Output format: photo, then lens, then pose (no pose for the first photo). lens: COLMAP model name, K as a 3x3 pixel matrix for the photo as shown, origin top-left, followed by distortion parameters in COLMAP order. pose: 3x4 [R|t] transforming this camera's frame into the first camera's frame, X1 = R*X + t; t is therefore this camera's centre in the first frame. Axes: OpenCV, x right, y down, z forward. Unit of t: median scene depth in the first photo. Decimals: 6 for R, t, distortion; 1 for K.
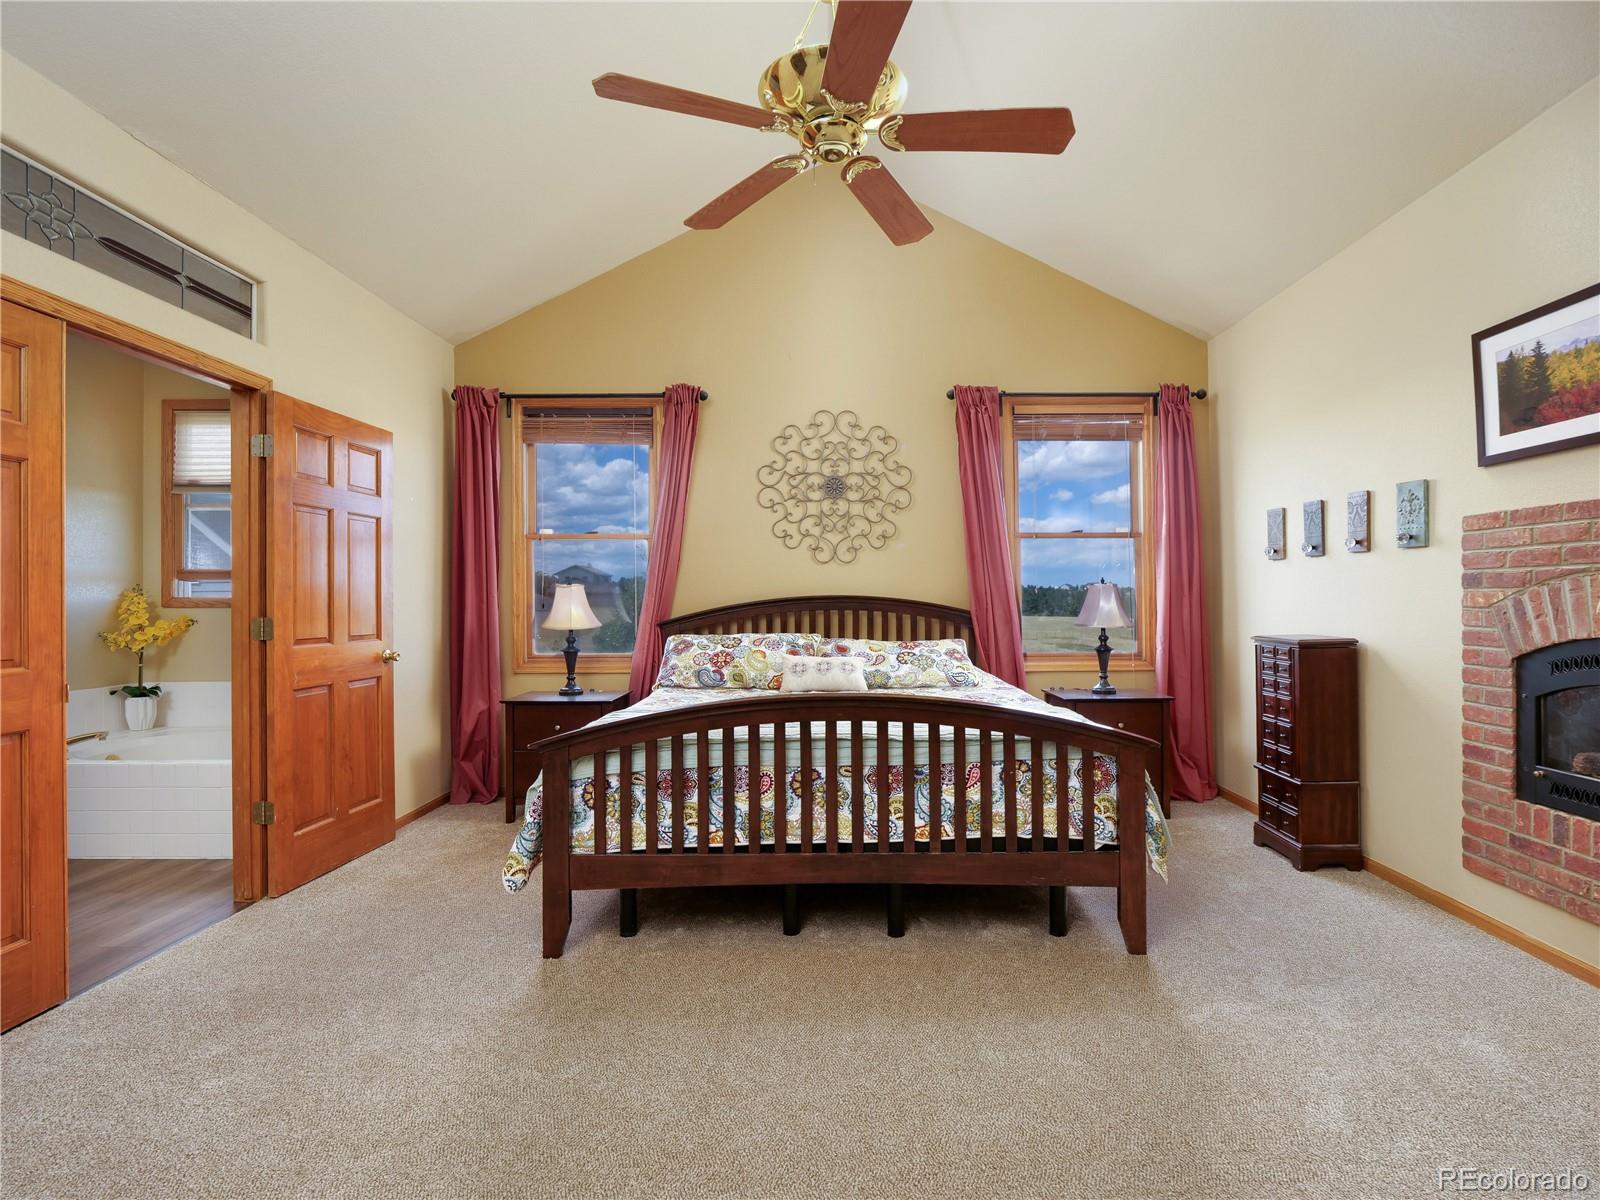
lens RADIAL K [[817.8, 0, 800.0], [0, 817.8, 600.0], [0, 0, 1]] dist [-0.015214, -0.000257]
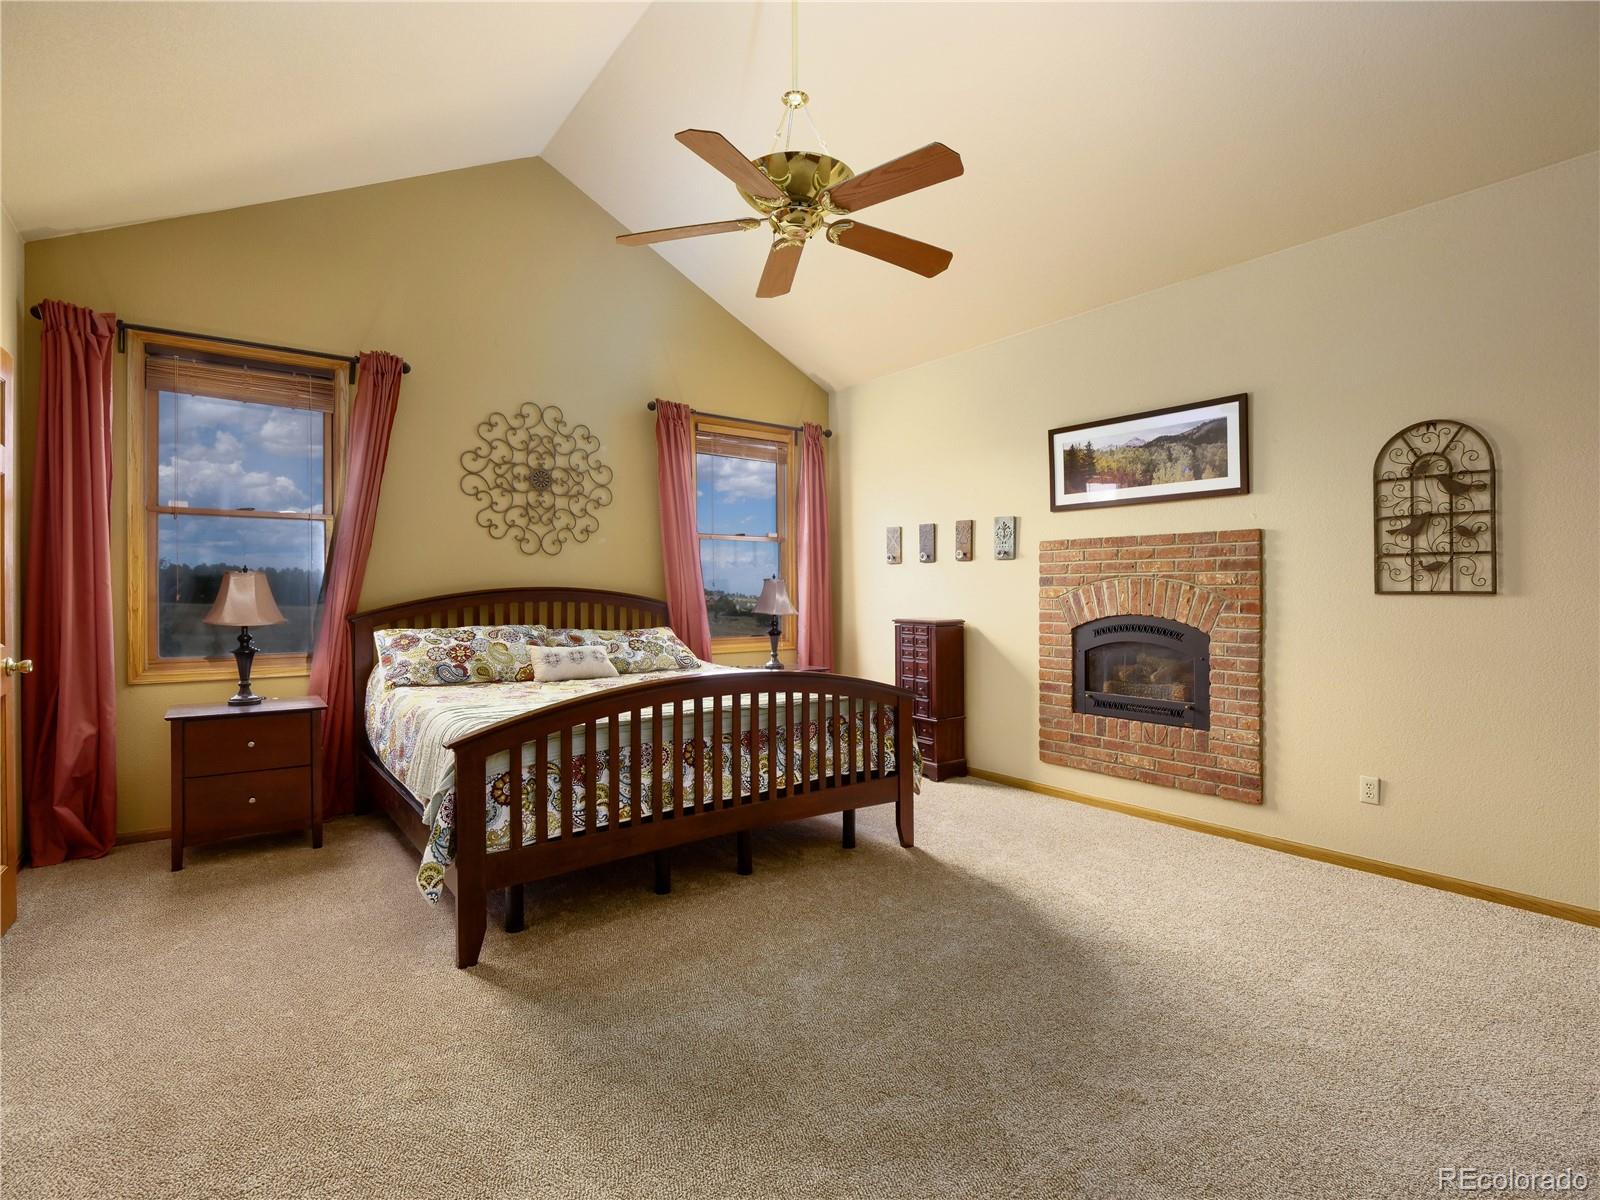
lens RADIAL K [[820.5, 0, 794.9], [0, 820.5, 591.1], [0, 0, 1]] dist [0.000323, -0.028852]
pose [[0.789451, 0.004778, 0.613795, -0.561093], [-0.003919, 0.999989, -0.002743, 0.001650], [-0.613801, -0.000240, 0.789461, 0.012297]]
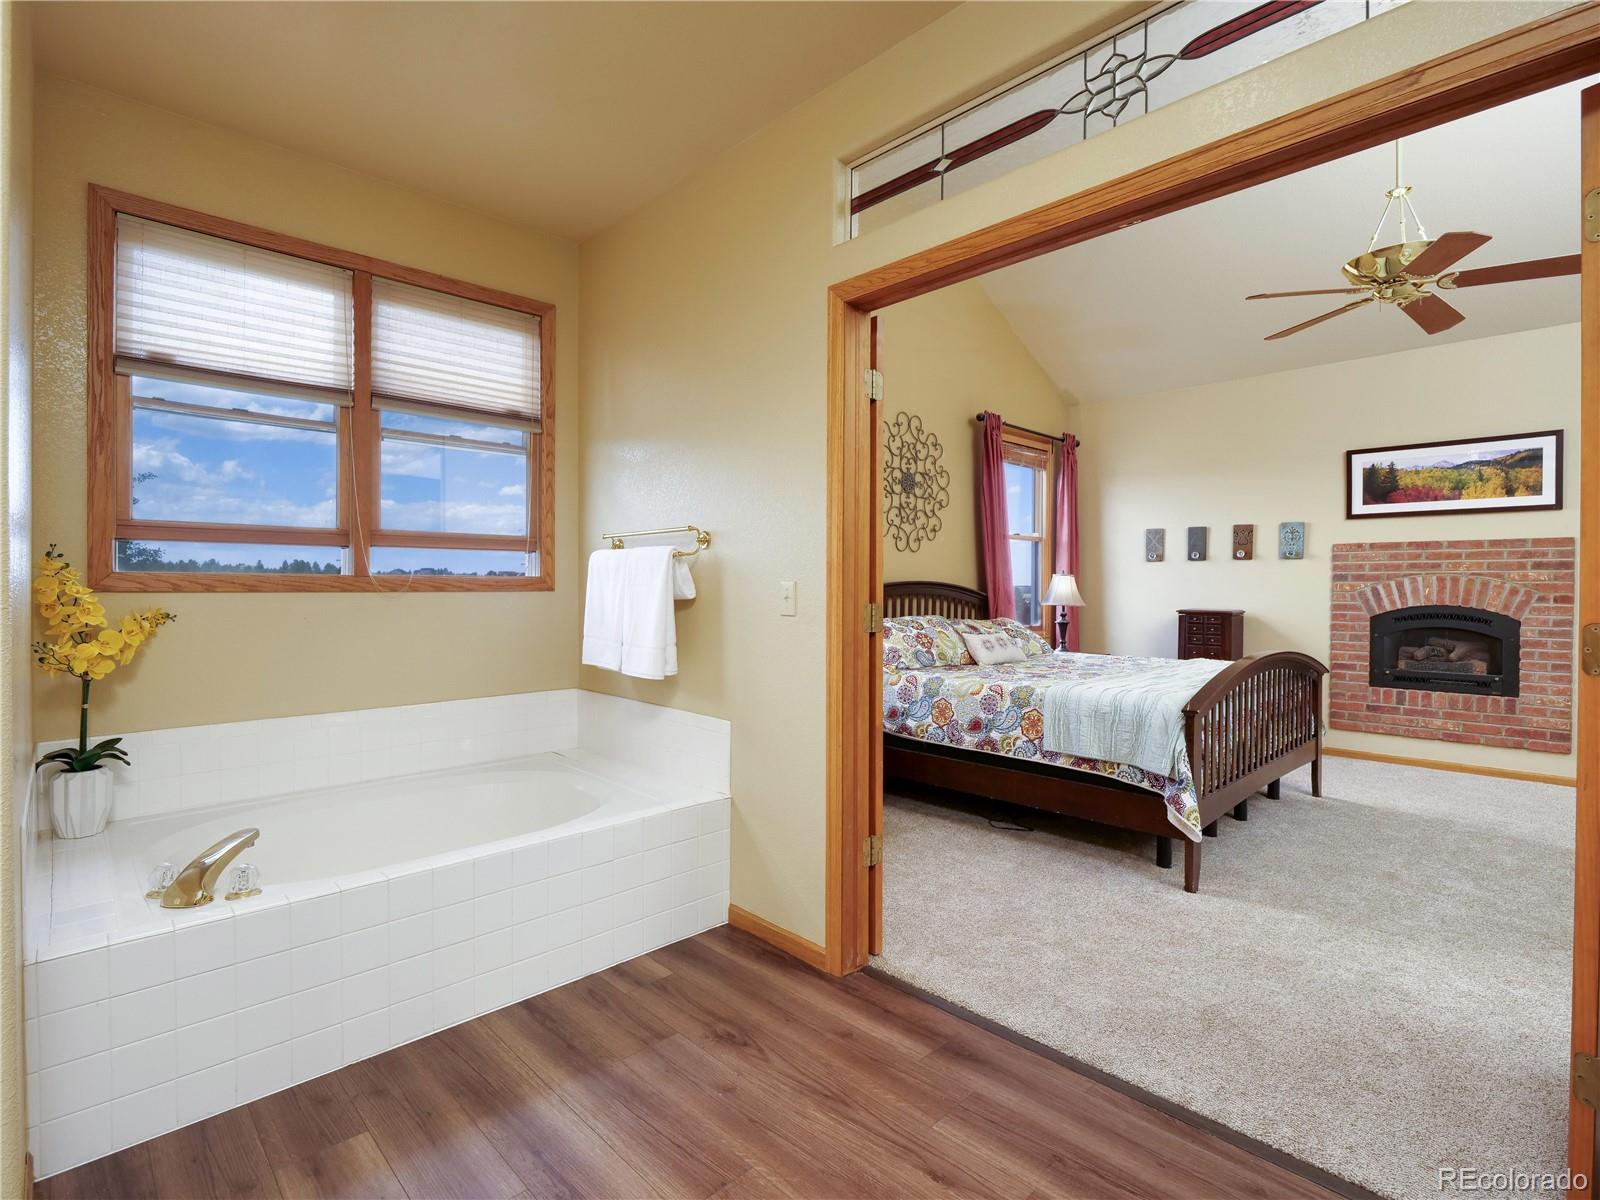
lens RADIAL K [[817.8, 0, 800.0], [0, 817.8, 600.0], [0, 0, 1]] dist [-0.015214, -0.000257]
pose [[0.701359, -0.005820, 0.712785, -1.424531], [-0.005826, 0.999886, 0.013897, 0.009584], [-0.712785, -0.013900, 0.701245, 0.547109]]
